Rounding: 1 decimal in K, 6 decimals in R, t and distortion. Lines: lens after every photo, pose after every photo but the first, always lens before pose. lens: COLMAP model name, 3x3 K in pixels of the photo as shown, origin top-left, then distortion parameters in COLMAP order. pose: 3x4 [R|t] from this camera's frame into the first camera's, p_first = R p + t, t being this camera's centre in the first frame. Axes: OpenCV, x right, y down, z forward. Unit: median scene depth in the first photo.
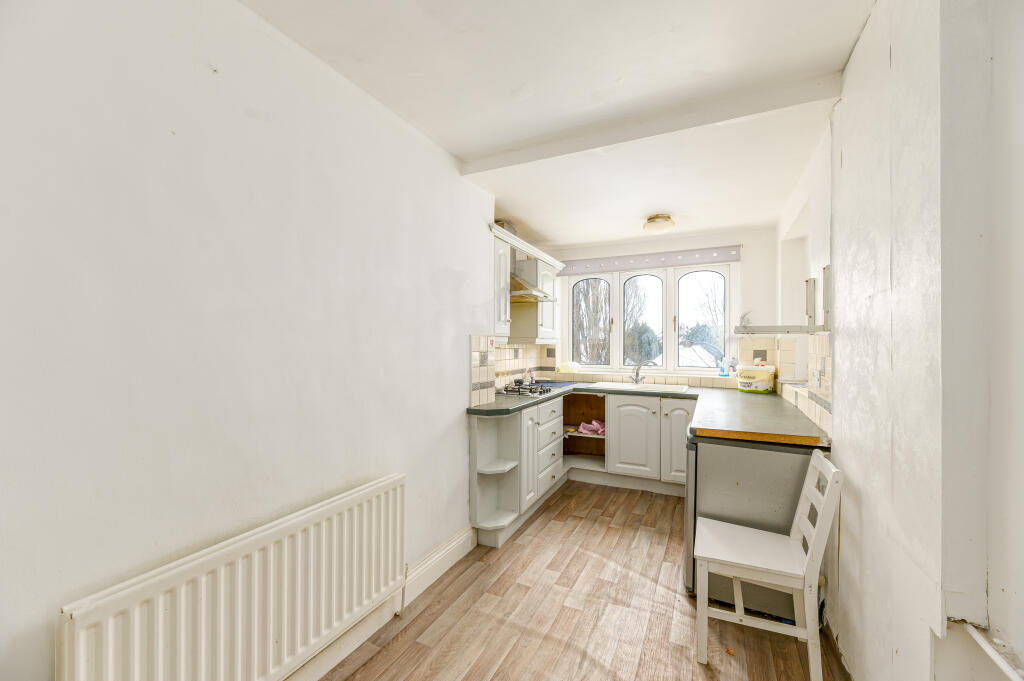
lens RADIAL K [[410.4, 0, 502.4], [0, 410.4, 344.0], [0, 0, 1]] dist [0.000242, -0.000515]
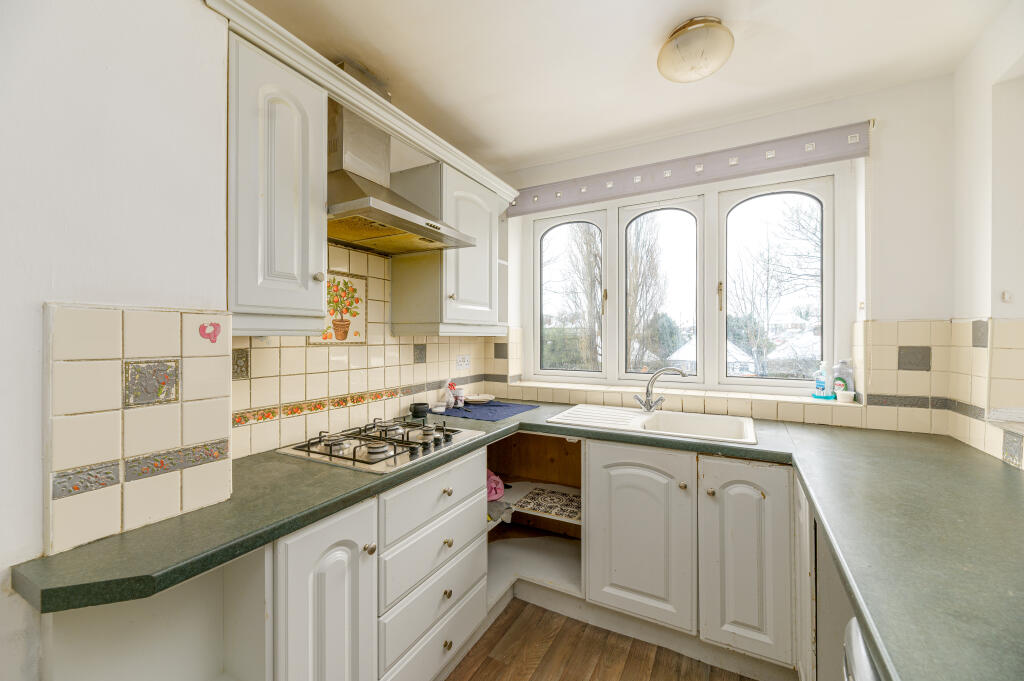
lens RADIAL K [[410.4, 0, 514.6], [0, 410.4, 336.7], [0, 0, 1]] dist [0.000242, -0.000515]
pose [[0.999827, -0.003359, -0.018291, 0.181121], [0.003373, 0.999994, 0.000707, 0.001570], [0.018288, -0.000769, 0.999832, 0.513380]]
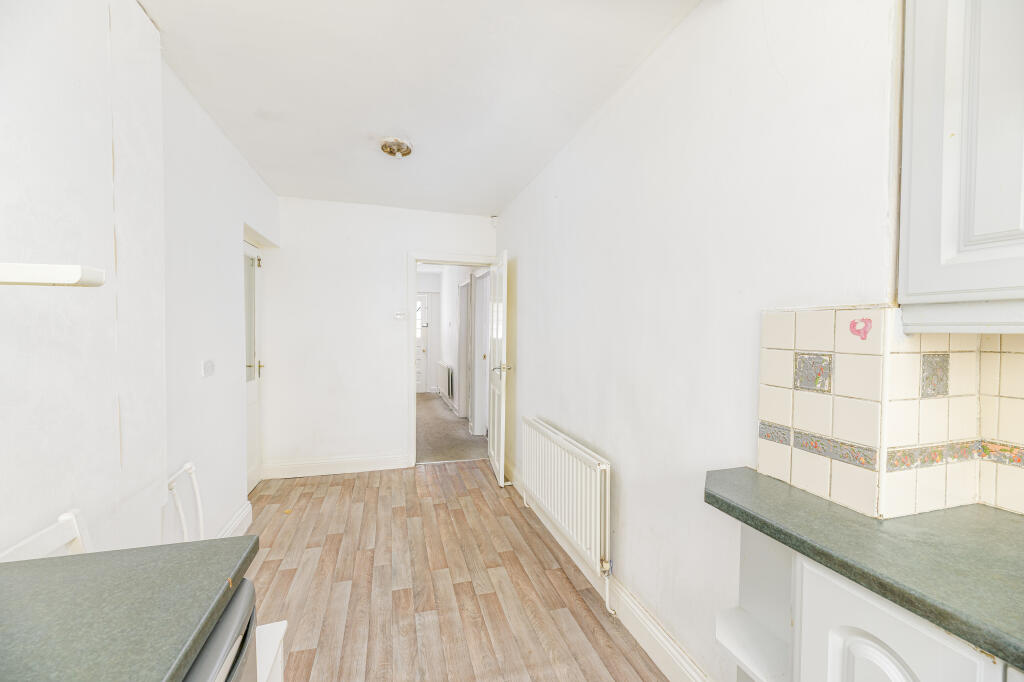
lens RADIAL K [[411.4, 0, 508.8], [0, 411.4, 339.6], [0, 0, 1]] dist [-0.012375, 0.001437]
pose [[-0.730454, 0.005425, -0.682940, 0.305046], [-0.011412, 0.999732, 0.020148, 0.002413], [0.682866, 0.022511, -0.730196, 0.810137]]
